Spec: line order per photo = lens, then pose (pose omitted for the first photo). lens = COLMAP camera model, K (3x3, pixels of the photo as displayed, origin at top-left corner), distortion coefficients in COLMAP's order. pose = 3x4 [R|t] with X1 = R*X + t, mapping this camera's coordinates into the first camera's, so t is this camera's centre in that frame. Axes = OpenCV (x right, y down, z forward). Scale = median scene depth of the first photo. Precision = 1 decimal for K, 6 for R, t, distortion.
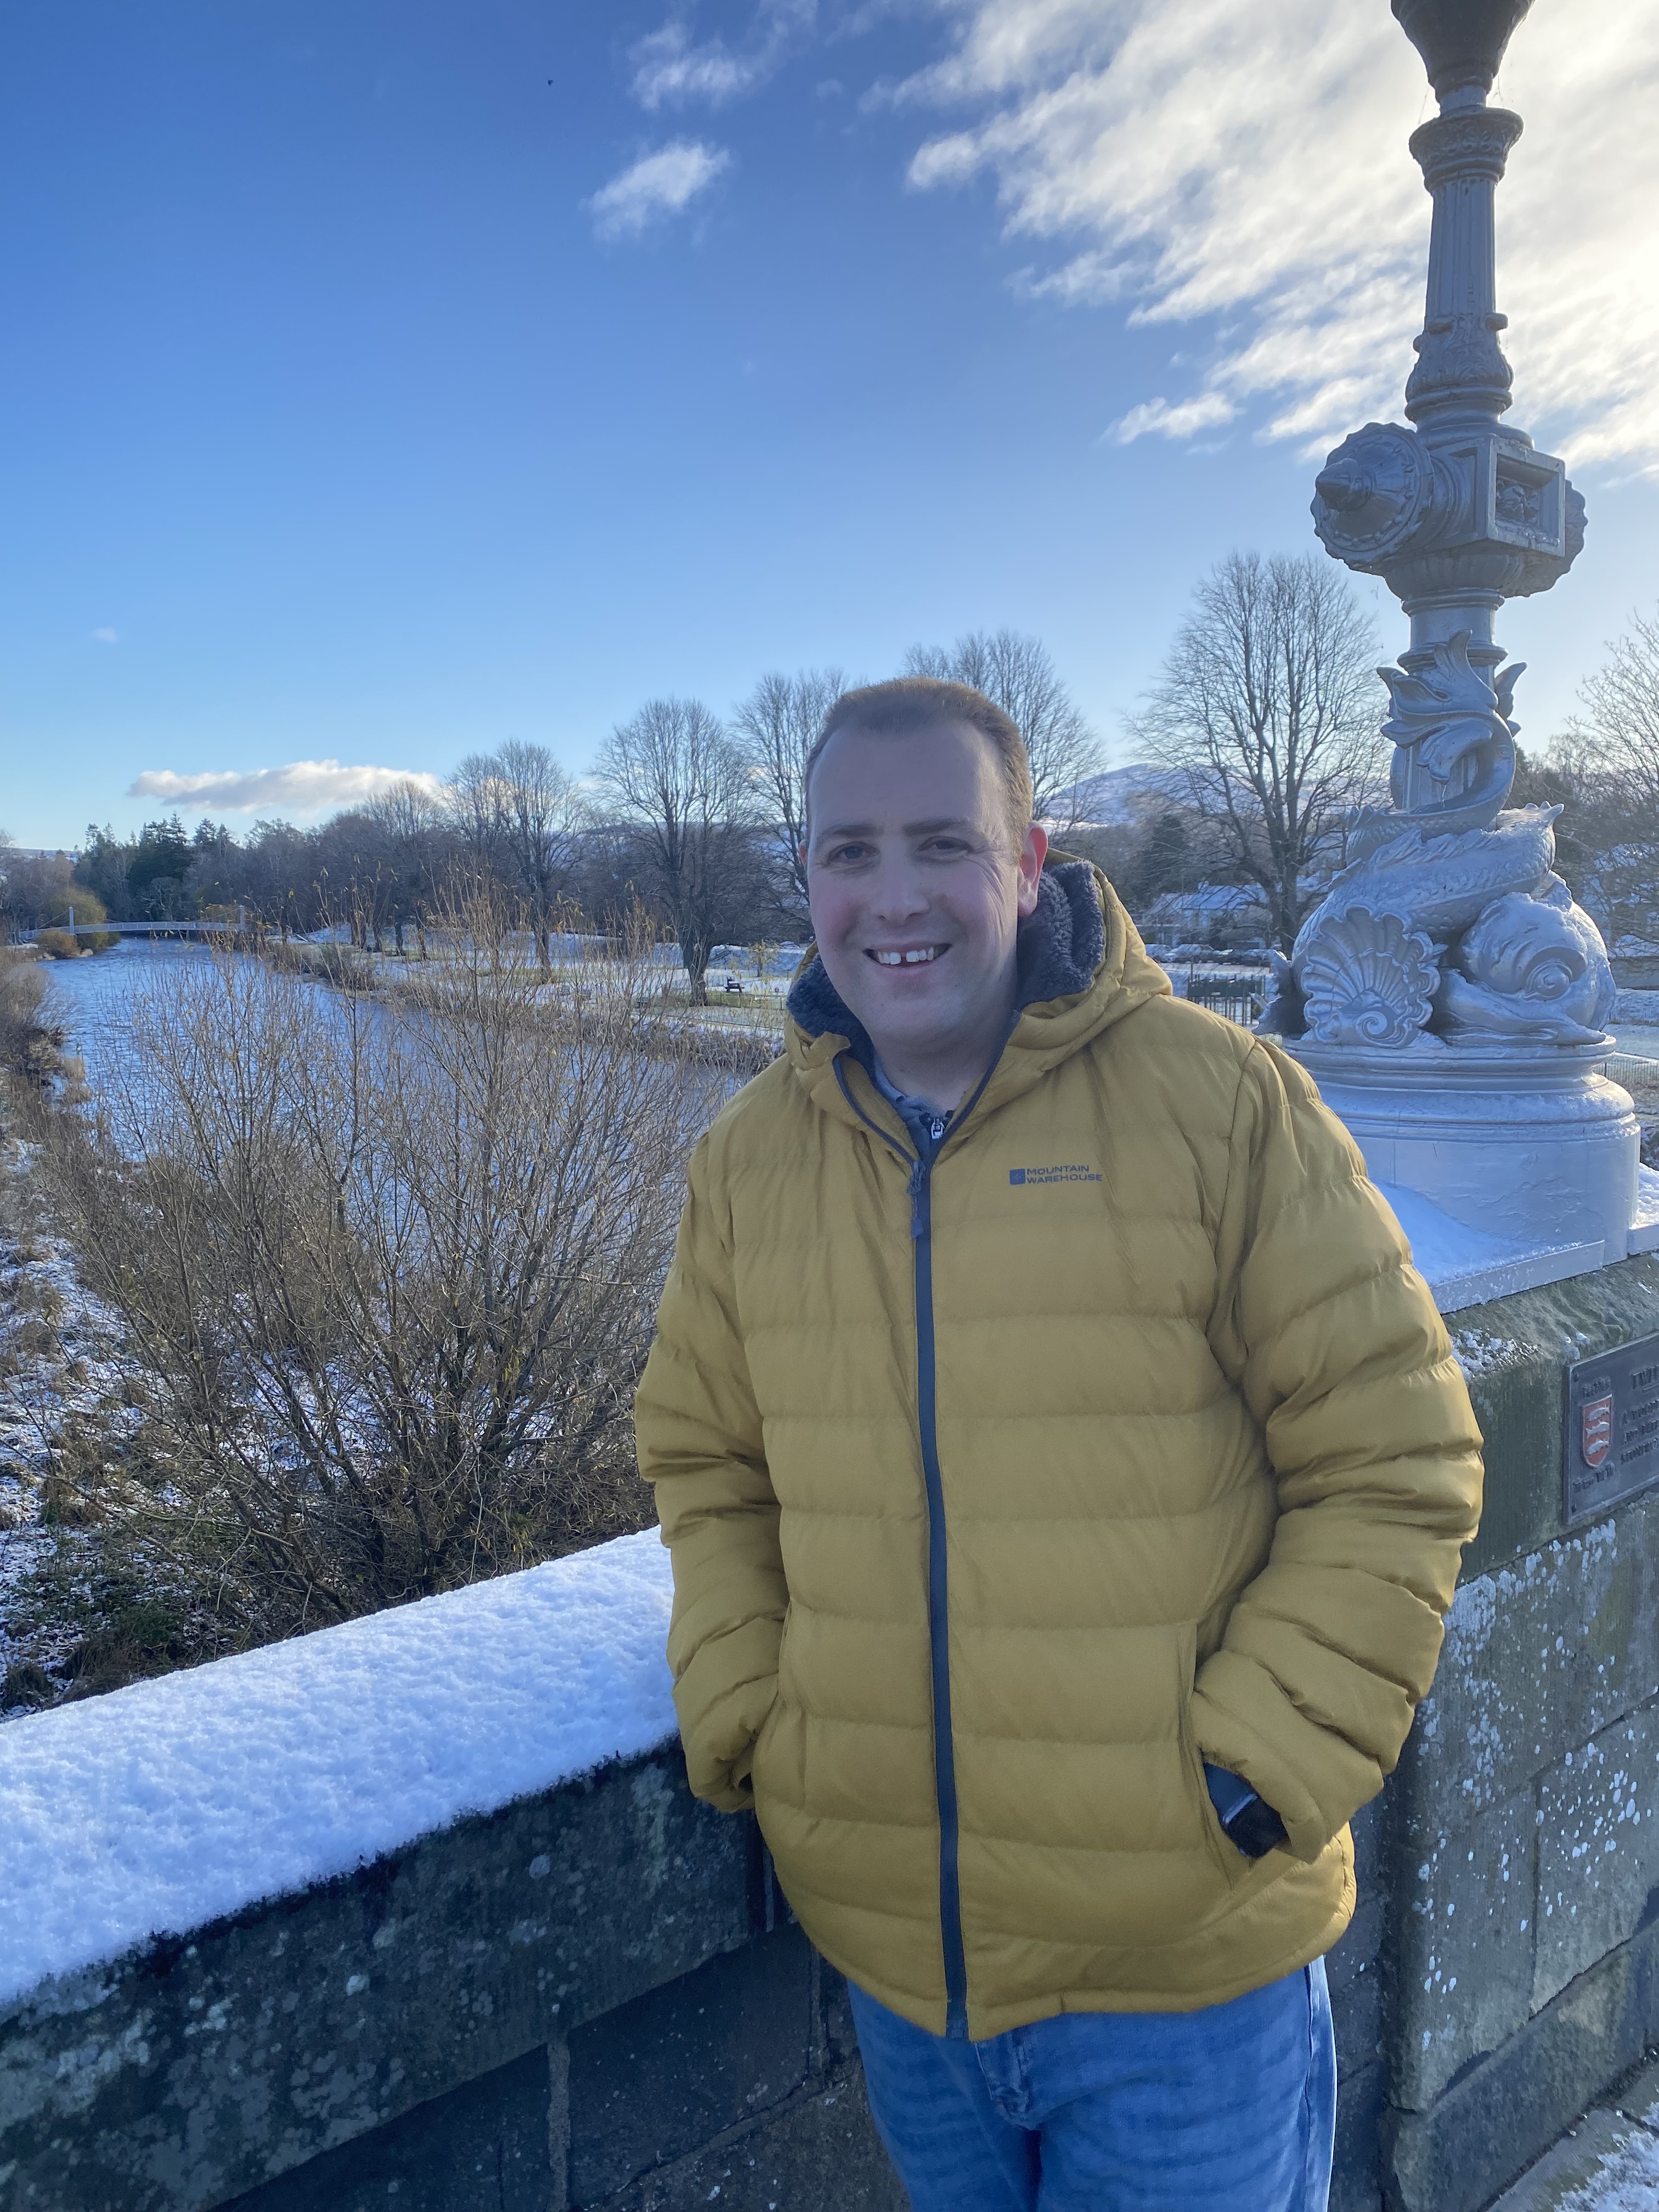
lens RADIAL K [[1665.7, 0, 811.7], [0, 1665.7, 1092.9], [0, 0, 1]] dist [0.035893, -0.027118]
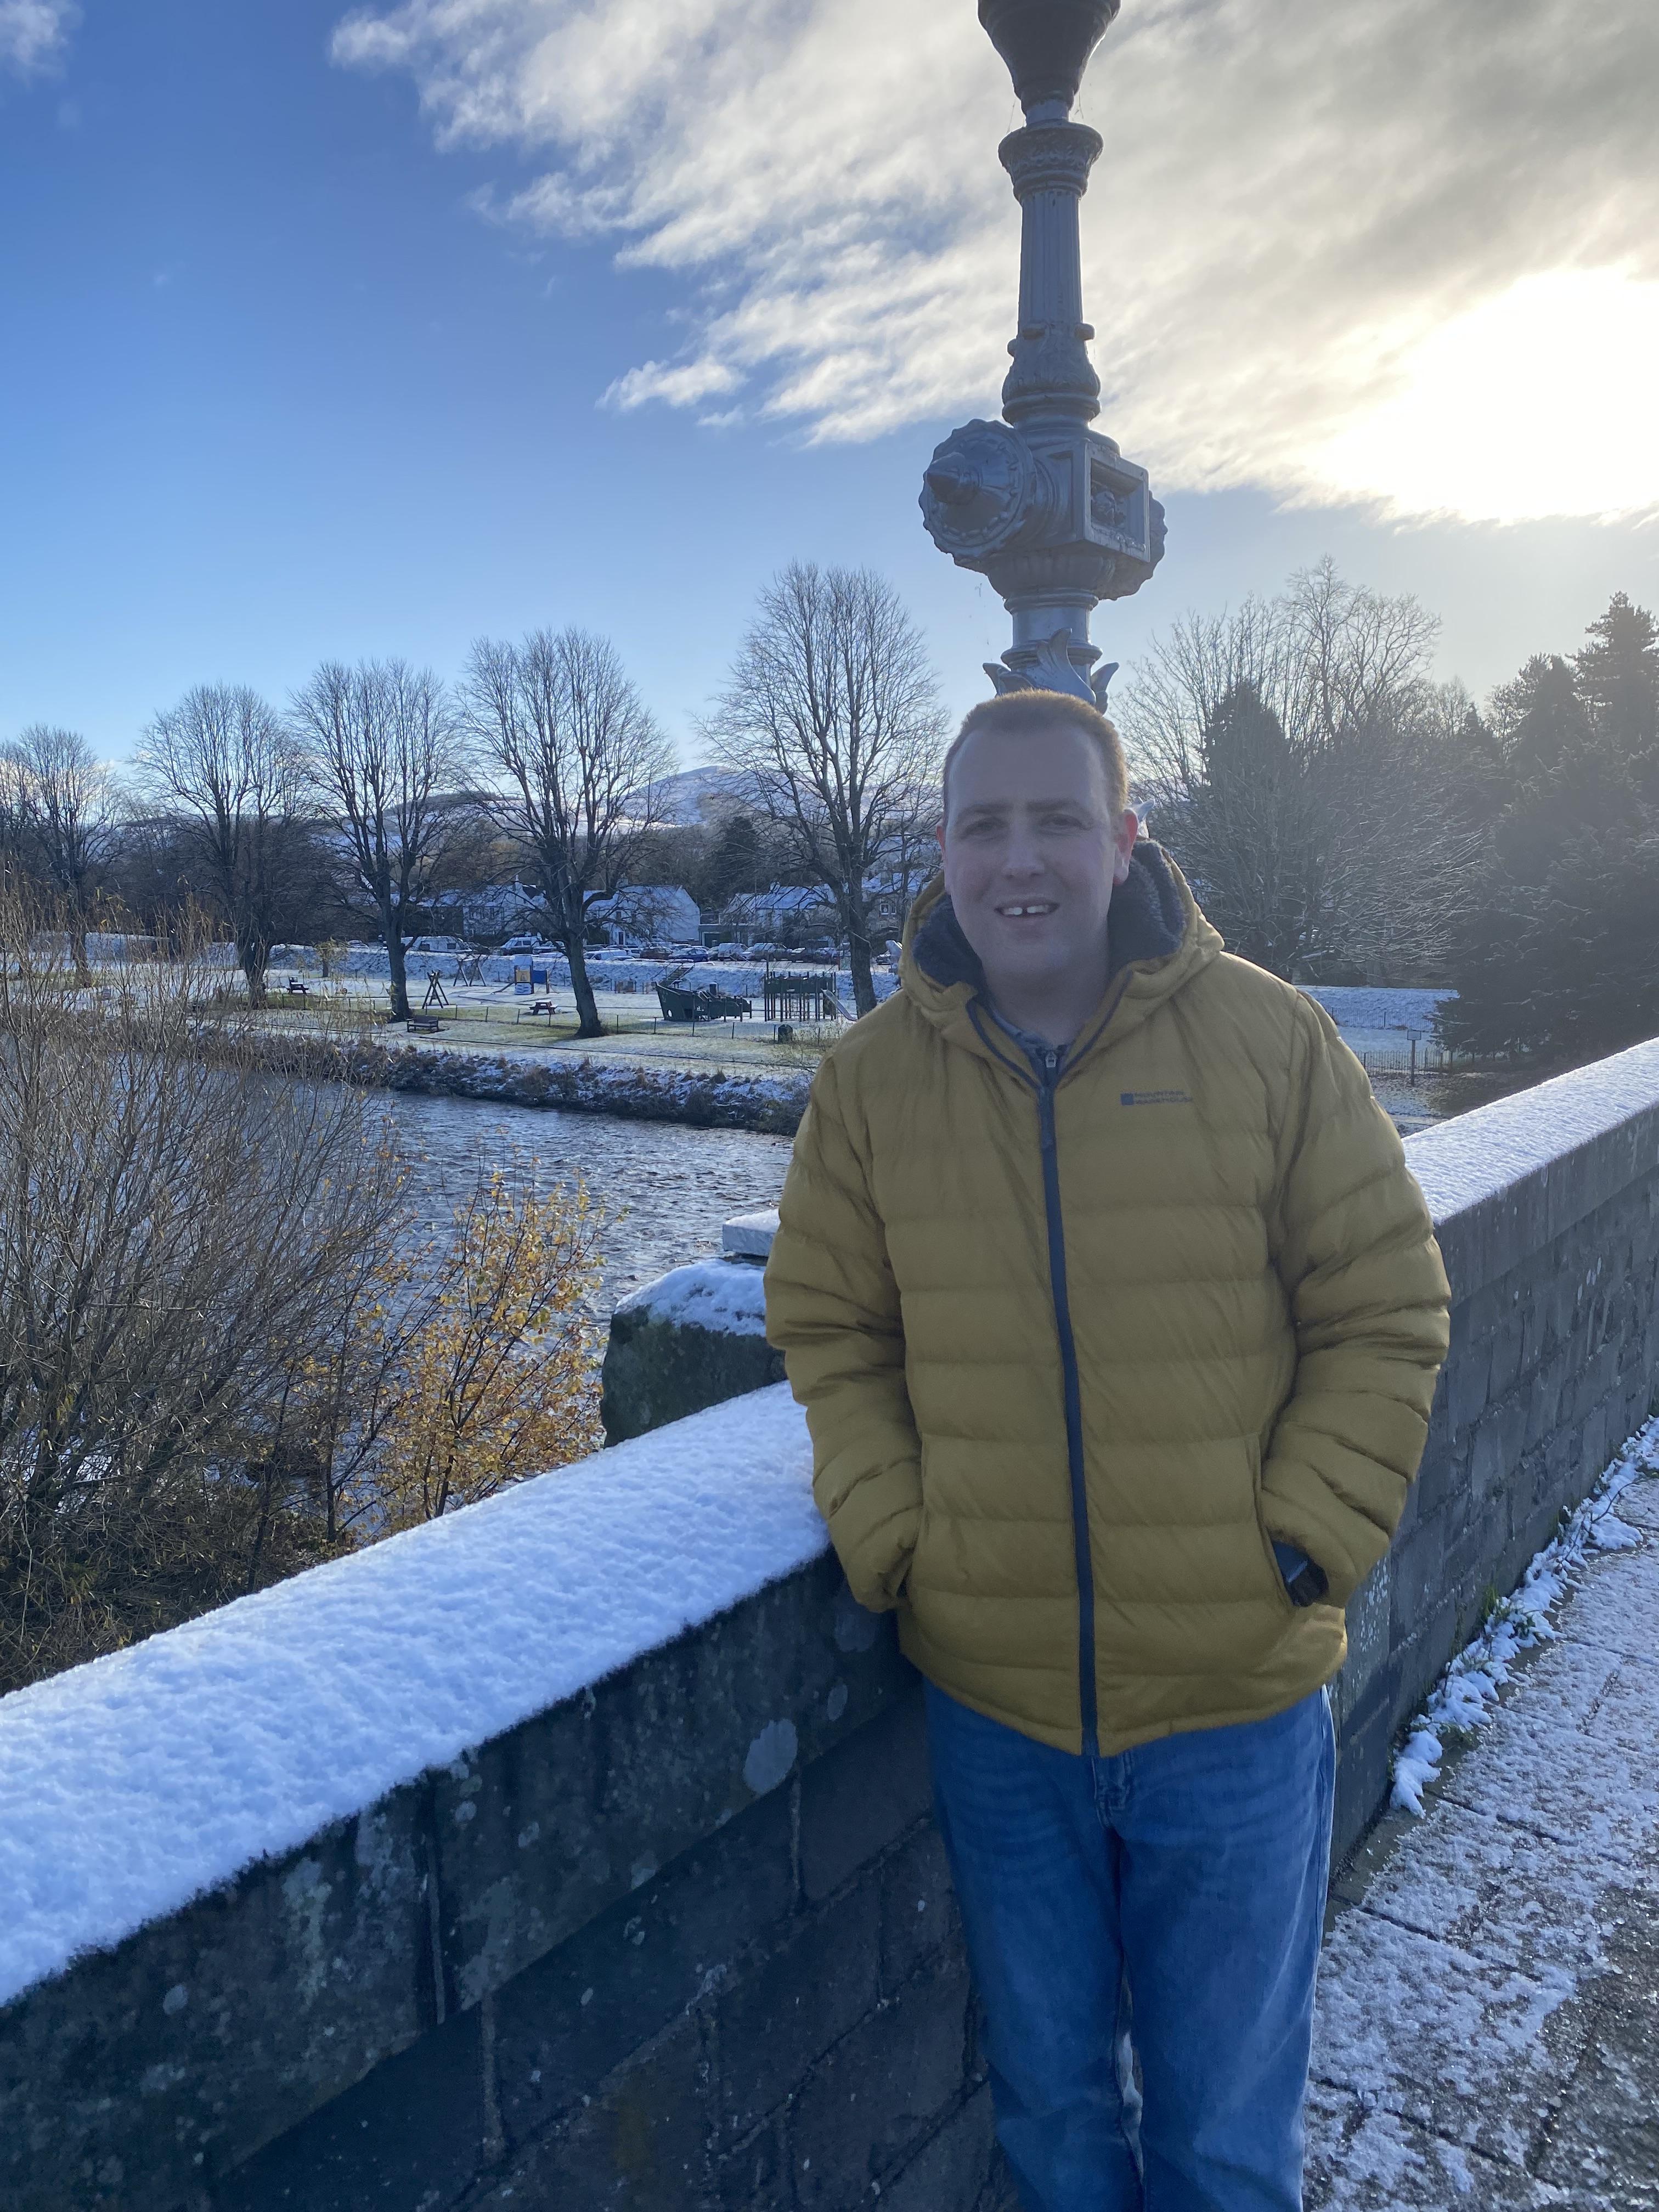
lens RADIAL K [[1665.7, 0, 807.2], [0, 1665.7, 1088.6], [0, 0, 1]] dist [0.035893, -0.027118]
pose [[0.969107, -0.026457, 0.245216, -0.025055], [0.026988, 0.999635, 0.001196, 0.002027], [-0.245158, 0.005459, 0.969468, 0.043764]]
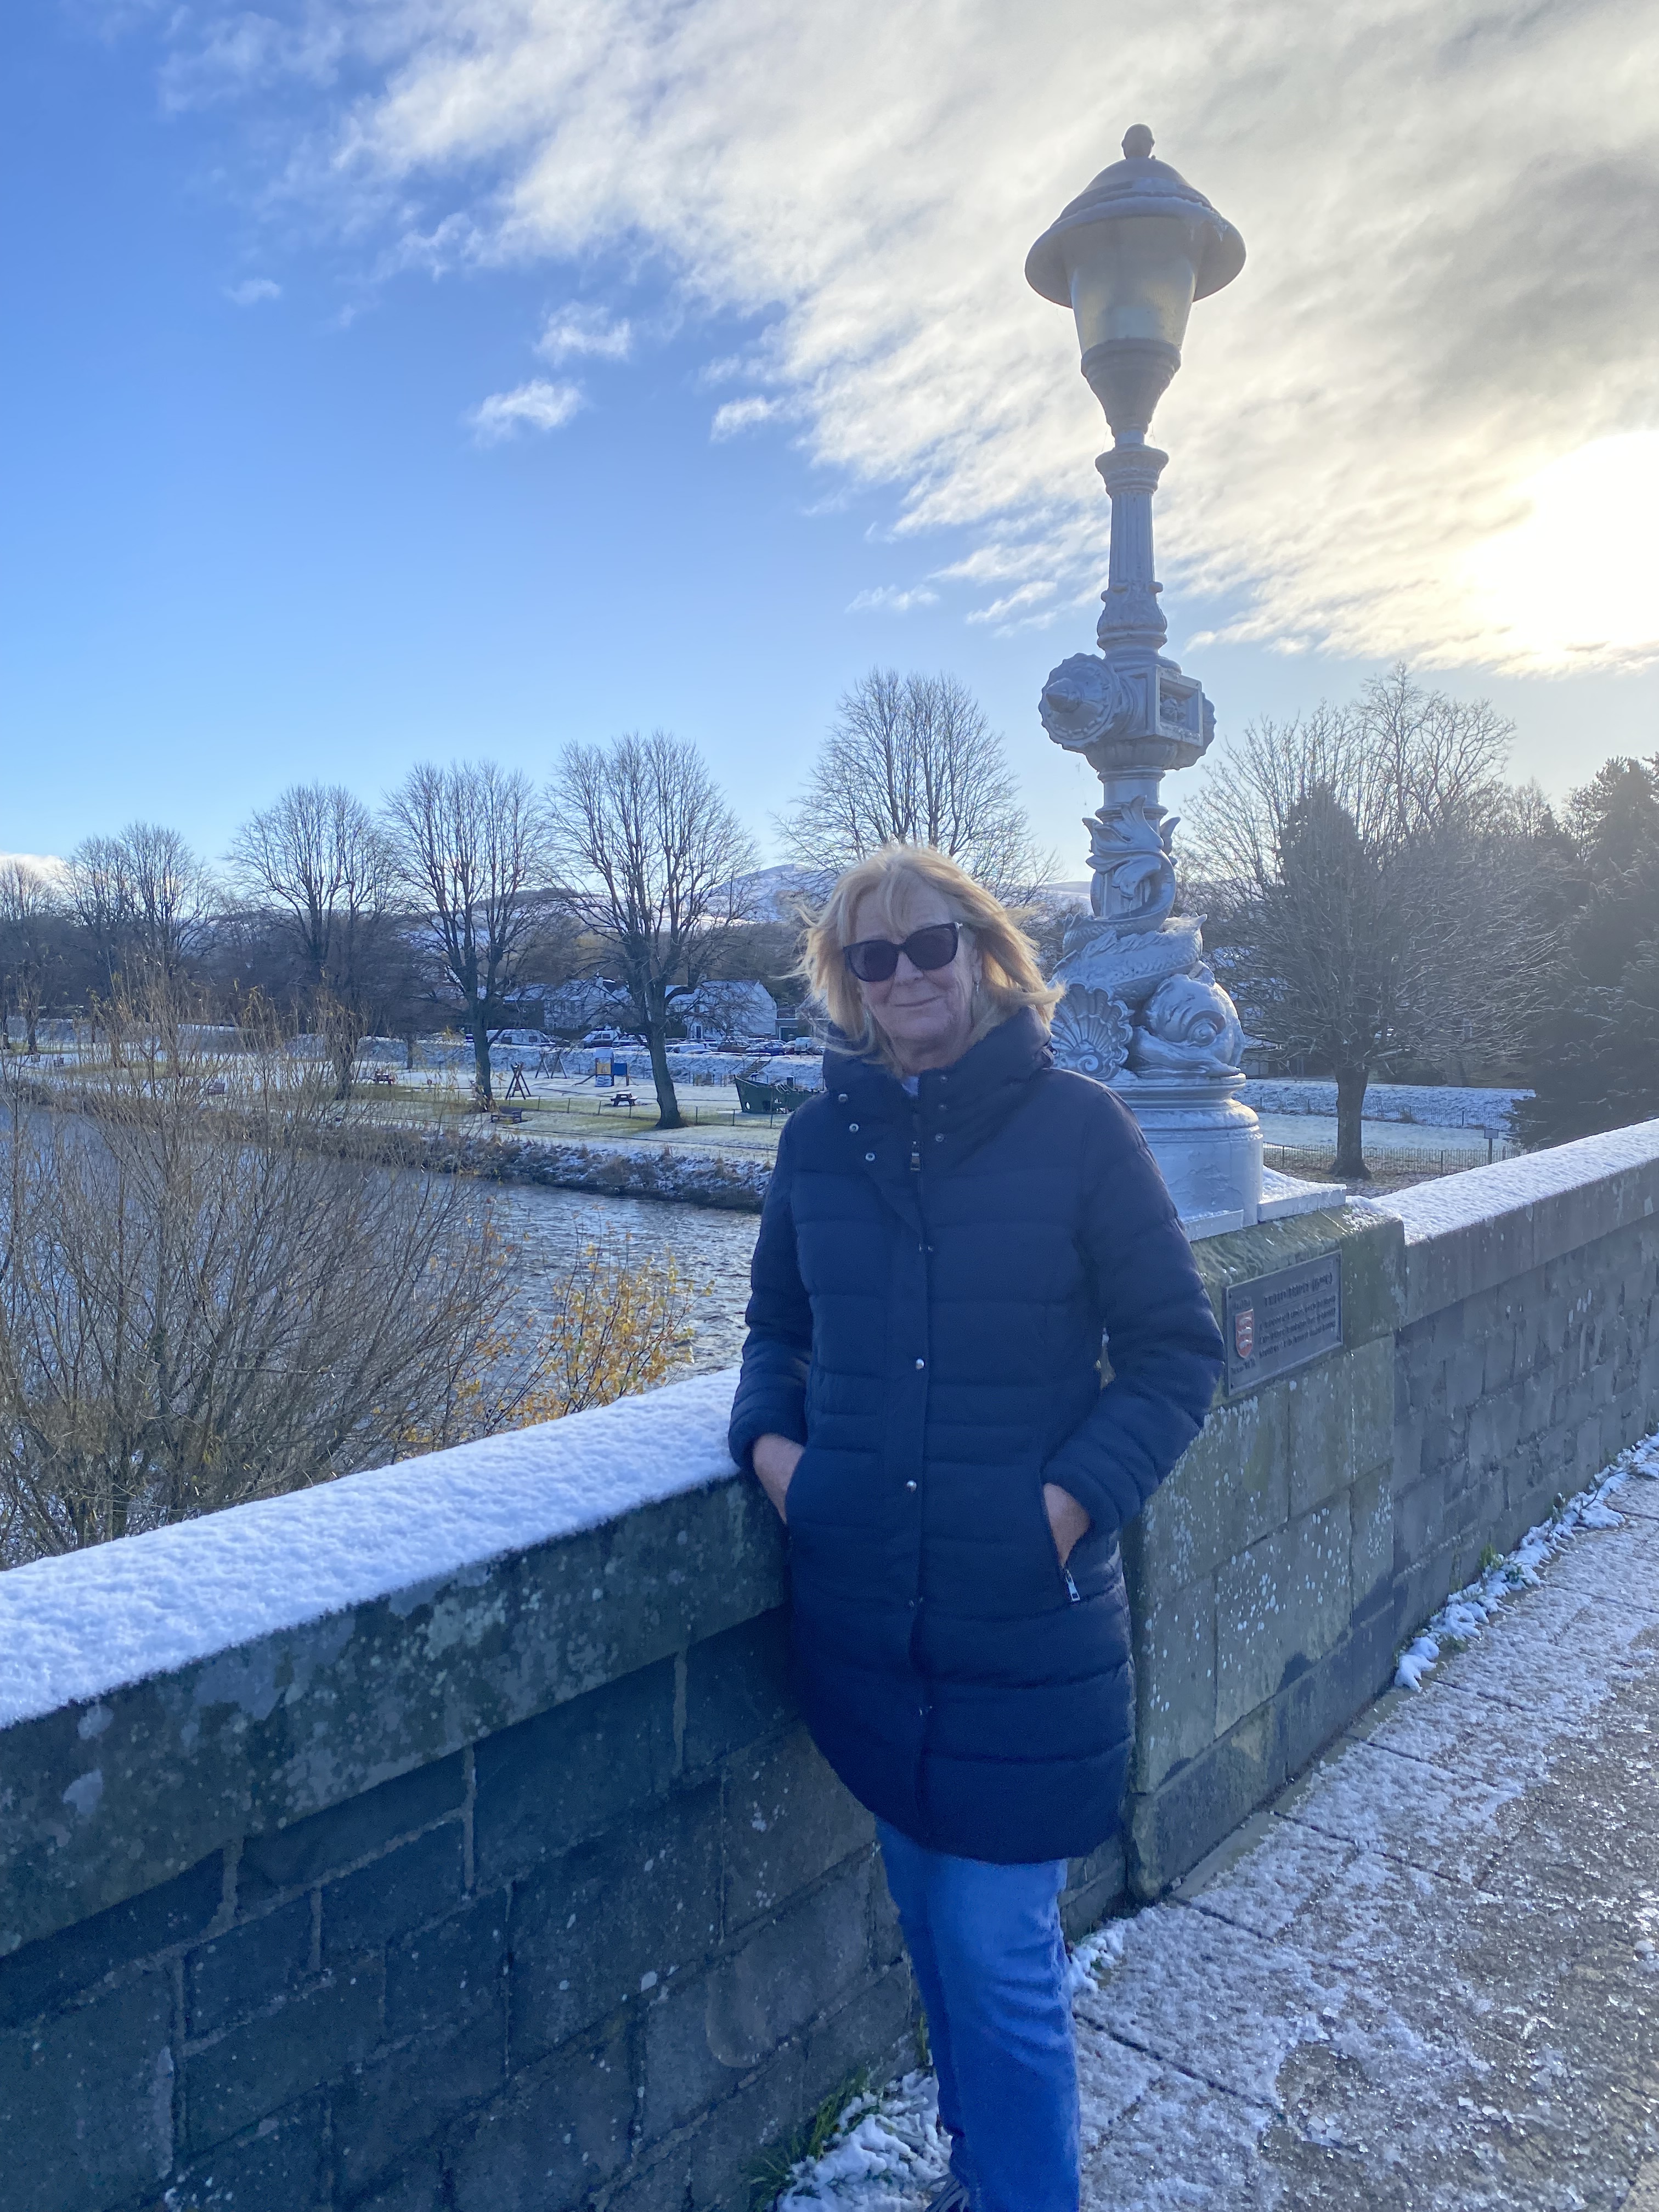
lens RADIAL K [[1665.7, 0, 822.6], [0, 1665.7, 1088.5], [0, 0, 1]] dist [0.035893, -0.027118]
pose [[0.977172, -0.004172, 0.212408, -0.195670], [0.016574, 0.998257, -0.056642, 0.058068], [-0.211801, 0.058869, 0.975538, -0.350050]]
